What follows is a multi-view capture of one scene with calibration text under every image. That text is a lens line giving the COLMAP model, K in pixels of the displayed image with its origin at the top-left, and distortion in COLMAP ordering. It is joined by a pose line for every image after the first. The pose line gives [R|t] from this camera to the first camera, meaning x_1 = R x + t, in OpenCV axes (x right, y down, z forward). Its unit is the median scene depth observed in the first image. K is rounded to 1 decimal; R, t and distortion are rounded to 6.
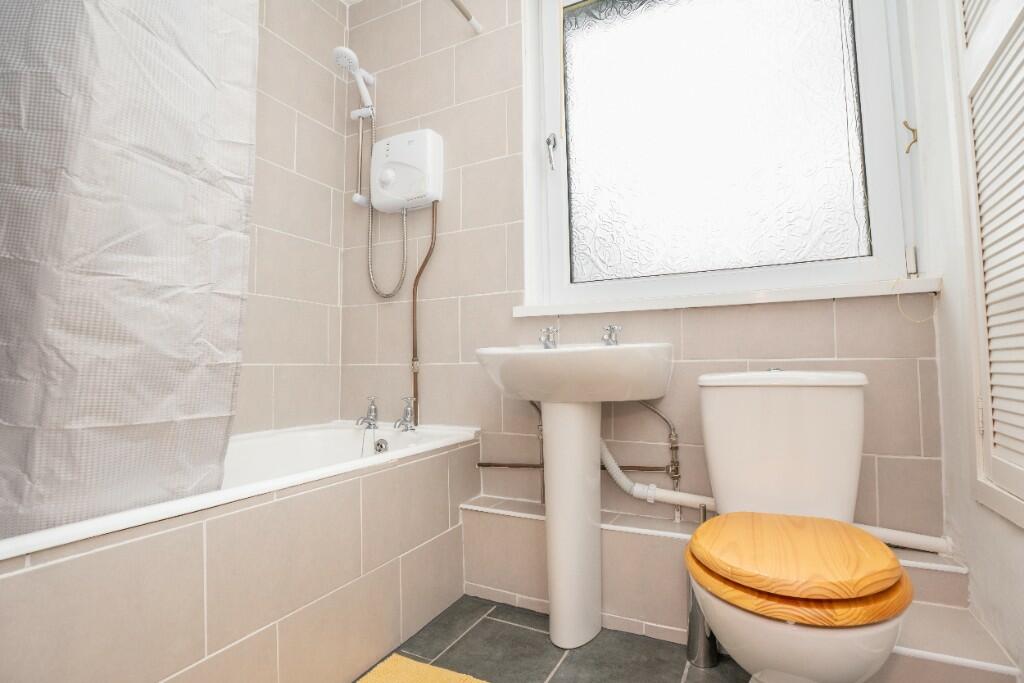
lens RADIAL K [[505.8, 0, 514.9], [0, 505.8, 343.5], [0, 0, 1]] dist [-0.029247, -0.001260]
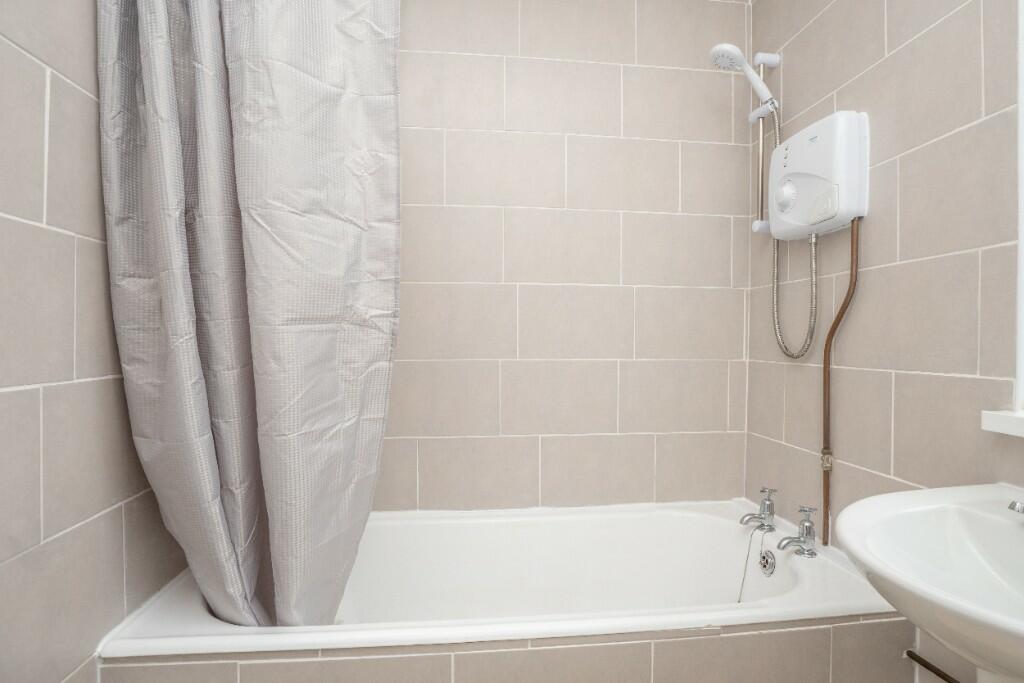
lens RADIAL K [[505.8, 0, 508.3], [0, 505.8, 340.0], [0, 0, 1]] dist [-0.029247, -0.001260]
pose [[0.514864, 0.020968, -0.857016, 0.163510], [0.037416, 0.998199, 0.046900, -0.171234], [0.856455, -0.056213, 0.513152, 0.273312]]
